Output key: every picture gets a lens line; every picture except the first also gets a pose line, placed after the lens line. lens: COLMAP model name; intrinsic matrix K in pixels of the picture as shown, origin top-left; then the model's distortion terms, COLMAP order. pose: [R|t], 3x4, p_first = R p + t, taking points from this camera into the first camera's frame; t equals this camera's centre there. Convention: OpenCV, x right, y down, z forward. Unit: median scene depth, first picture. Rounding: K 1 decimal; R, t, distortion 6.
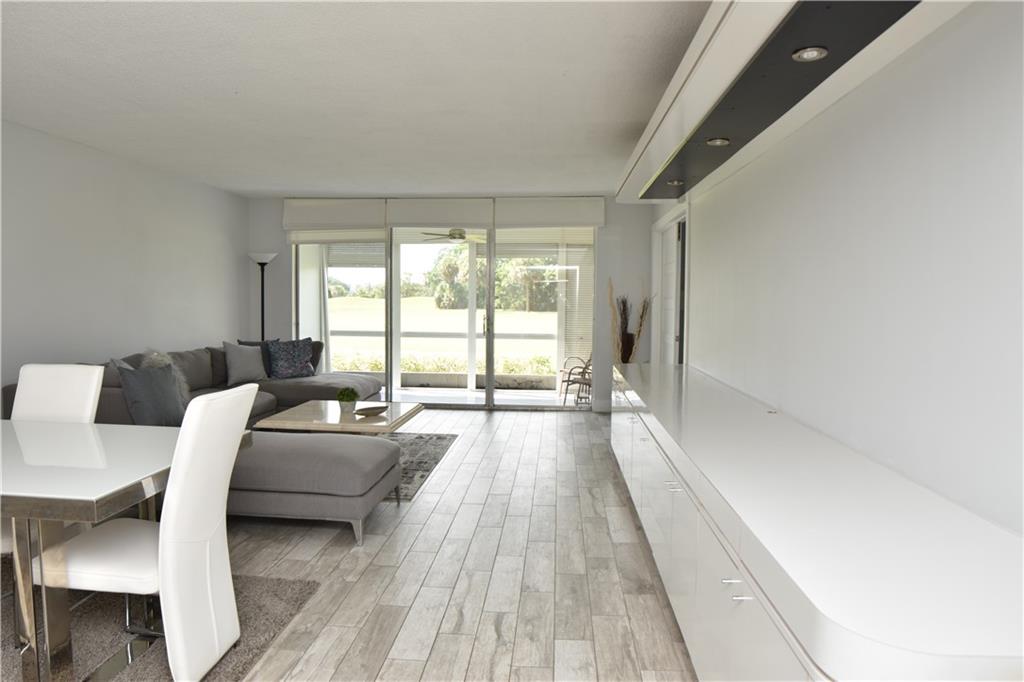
lens RADIAL K [[641.8, 0, 508.5], [0, 641.8, 342.1], [0, 0, 1]] dist [-0.110377, 0.042526]
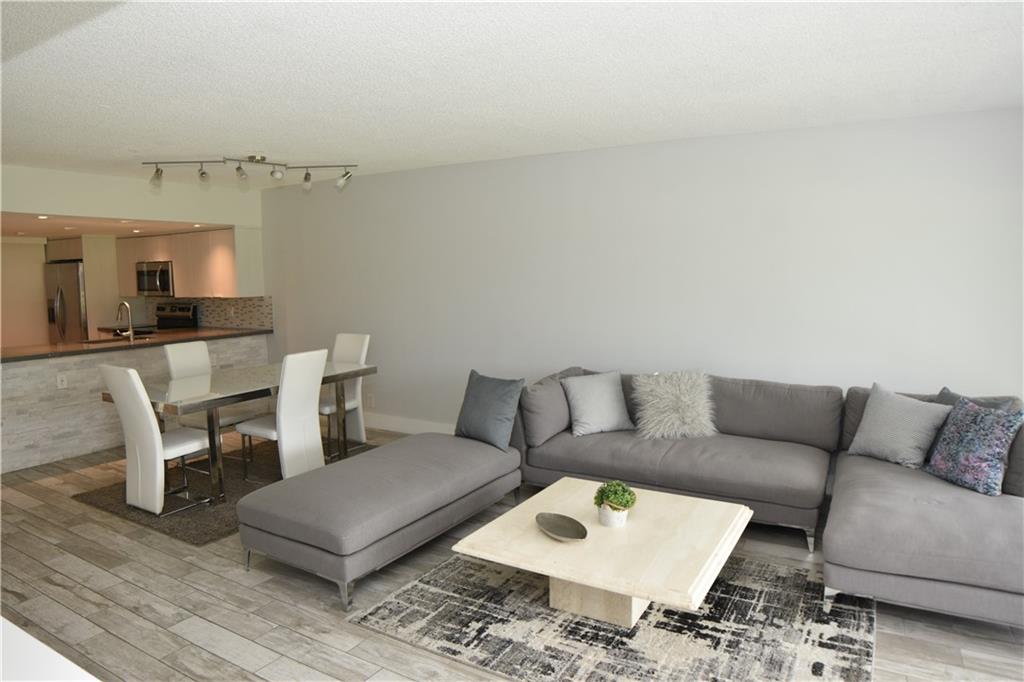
lens RADIAL K [[641.8, 0, 512.6], [0, 641.8, 341.4], [0, 0, 1]] dist [-0.110377, 0.042526]
pose [[-0.436373, 0.089918, -0.895262, 0.211742], [-0.052336, 0.990773, 0.125021, -0.089531], [0.898242, 0.101411, -0.427641, 0.863884]]
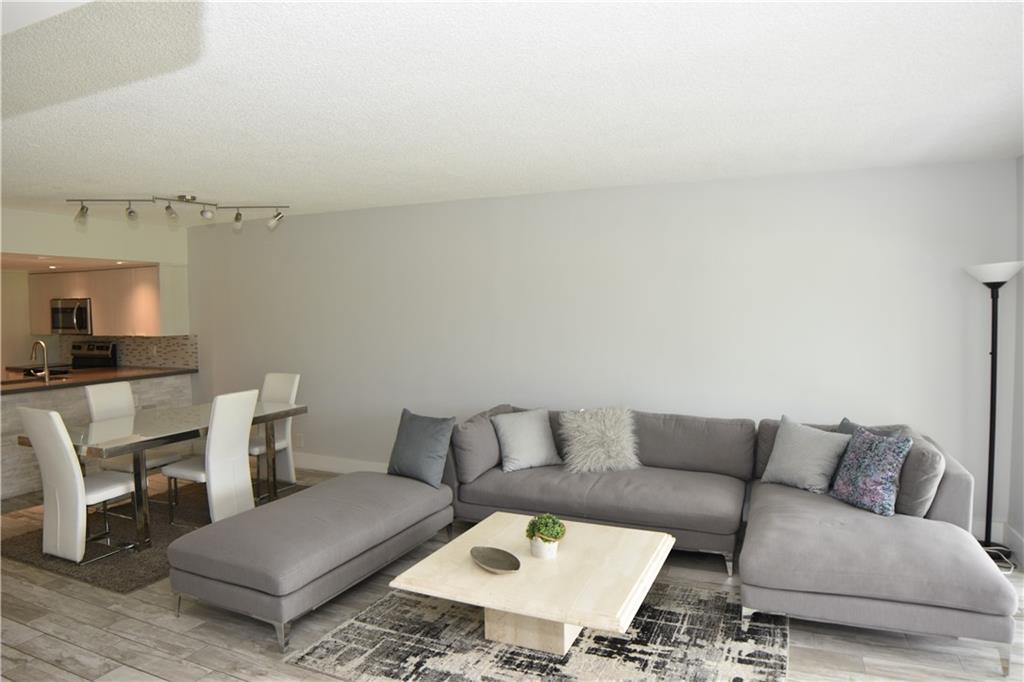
lens RADIAL K [[641.8, 0, 513.2], [0, 641.8, 341.5], [0, 0, 1]] dist [-0.110377, 0.042526]
pose [[-0.329526, 0.040956, -0.943258, 0.233076], [-0.056742, 0.996394, 0.063086, -0.094736], [0.942440, 0.074311, -0.326013, 0.867965]]
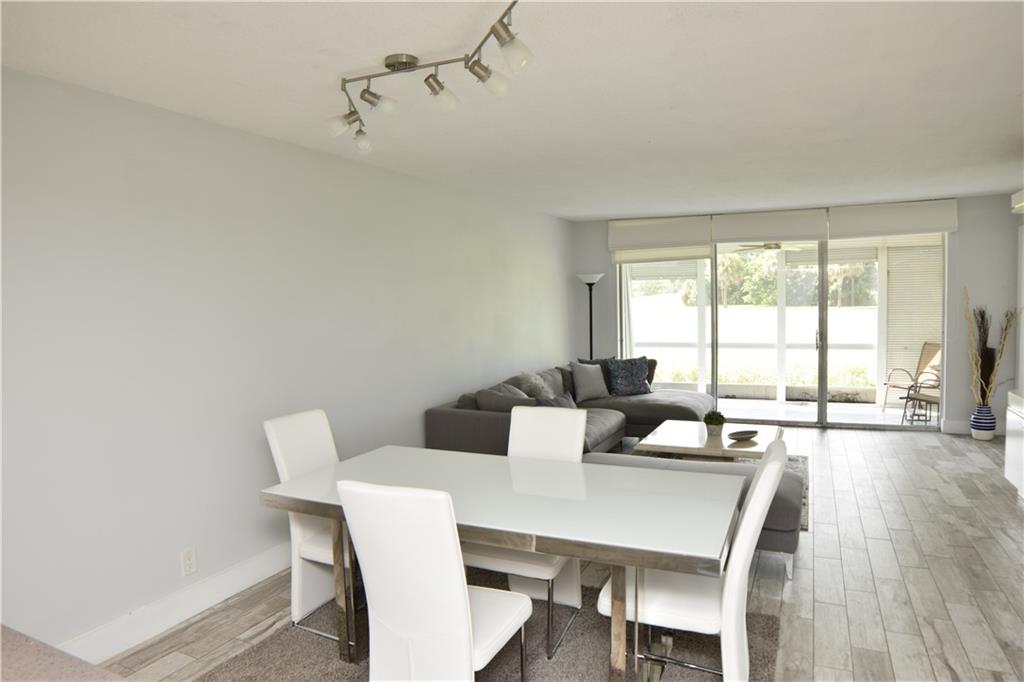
lens RADIAL K [[641.8, 0, 510.8], [0, 641.8, 337.2], [0, 0, 1]] dist [-0.110377, 0.042526]
pose [[0.933646, -0.012634, -0.357973, -0.143575], [0.011417, 0.999920, -0.005515, -0.033820], [0.358014, 0.001062, 0.933716, -0.048981]]
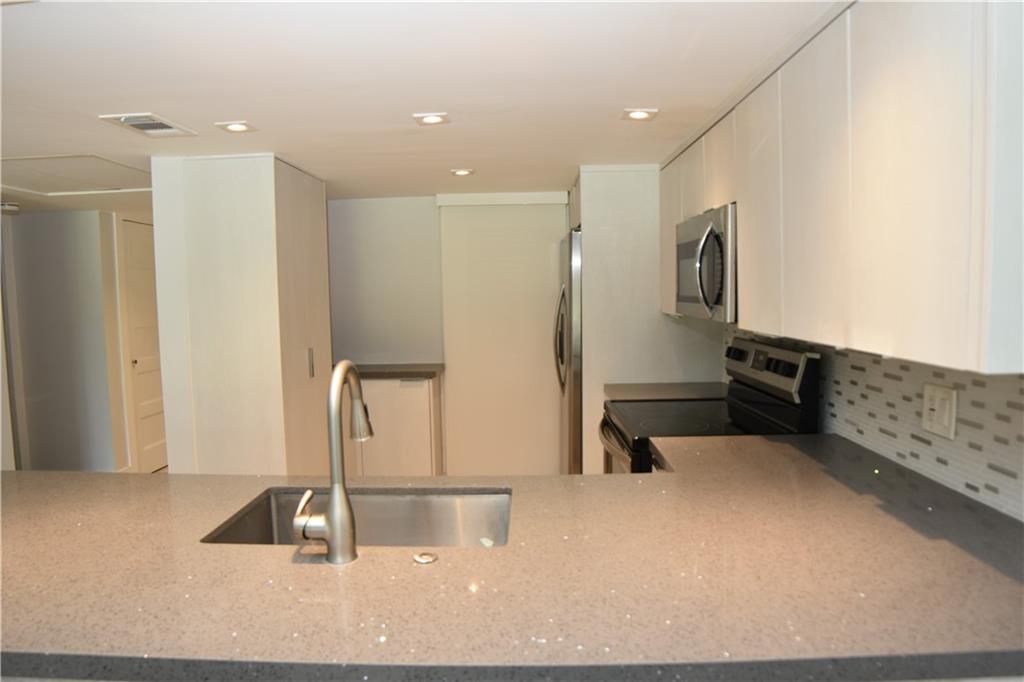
lens RADIAL K [[641.8, 0, 510.2], [0, 641.8, 347.1], [0, 0, 1]] dist [-0.110377, 0.042526]
pose [[-0.998931, 0.011142, -0.044868, -0.378038], [0.004126, 0.988136, 0.153523, -0.039137], [0.046046, 0.153174, -0.987126, 0.175713]]
